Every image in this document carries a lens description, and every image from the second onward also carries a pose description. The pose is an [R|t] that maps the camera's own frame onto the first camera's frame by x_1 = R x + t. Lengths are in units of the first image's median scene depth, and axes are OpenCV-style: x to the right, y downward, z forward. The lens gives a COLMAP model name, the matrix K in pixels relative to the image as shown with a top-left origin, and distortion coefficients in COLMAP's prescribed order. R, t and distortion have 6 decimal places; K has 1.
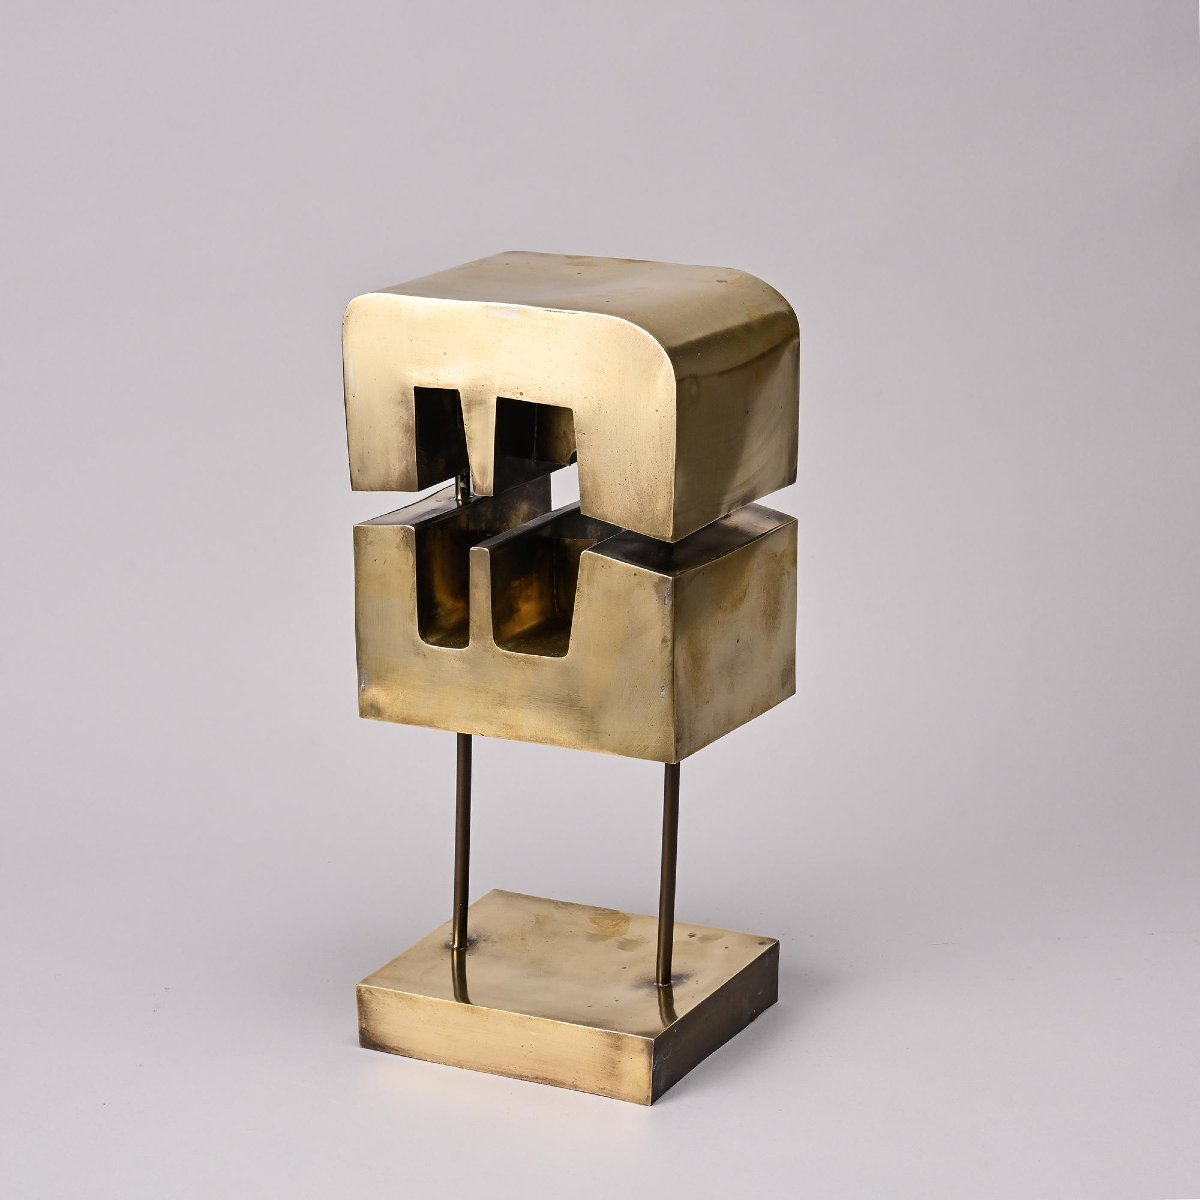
lens RADIAL K [[3528.1, 0, 600.0], [0, 3528.1, 600.0], [0, 0, 1]] dist [0.104048, -2.119563]
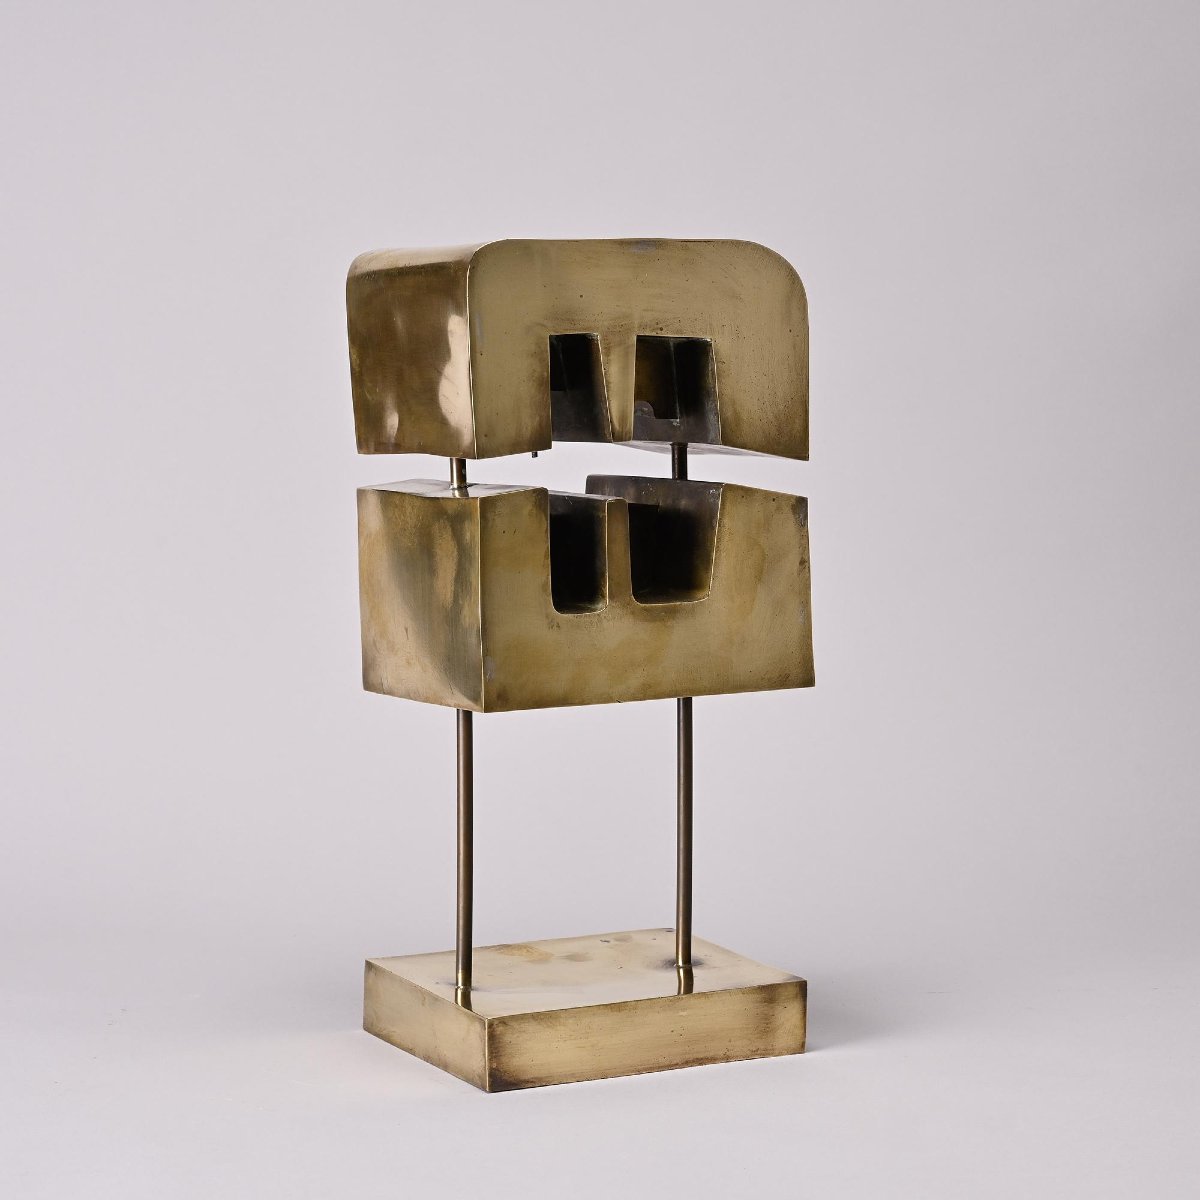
lens RADIAL K [[3528.1, 0, 600.0], [0, 3528.1, 600.0], [0, 0, 1]] dist [0.104048, -2.119563]
pose [[0.579873, -0.072877, 0.811441, -0.807621], [0.222994, 0.972154, -0.072045, 0.079085], [-0.783595, 0.222724, 0.579977, 0.446725]]
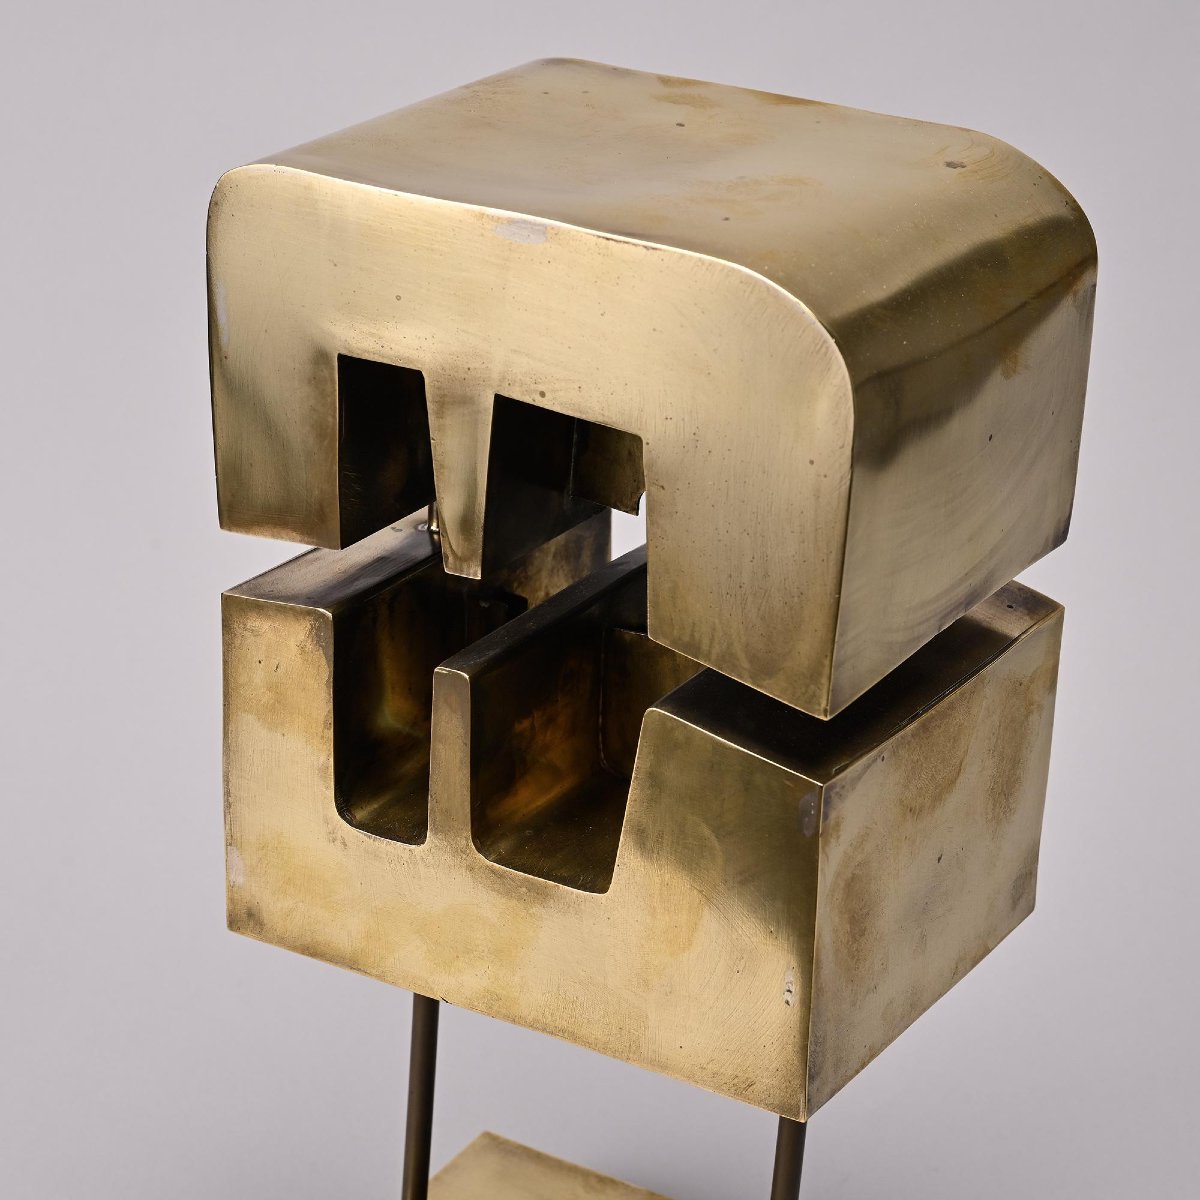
lens RADIAL K [[3382.6, 0, 600.0], [0, 3382.6, 600.0], [0, 0, 1]] dist [-0.003996, -1.004917]
pose [[0.997516, 0.059855, -0.037125, 0.005151], [-0.054156, 0.988798, 0.139089, -0.093631], [0.045034, -0.136733, 0.989584, 0.506296]]
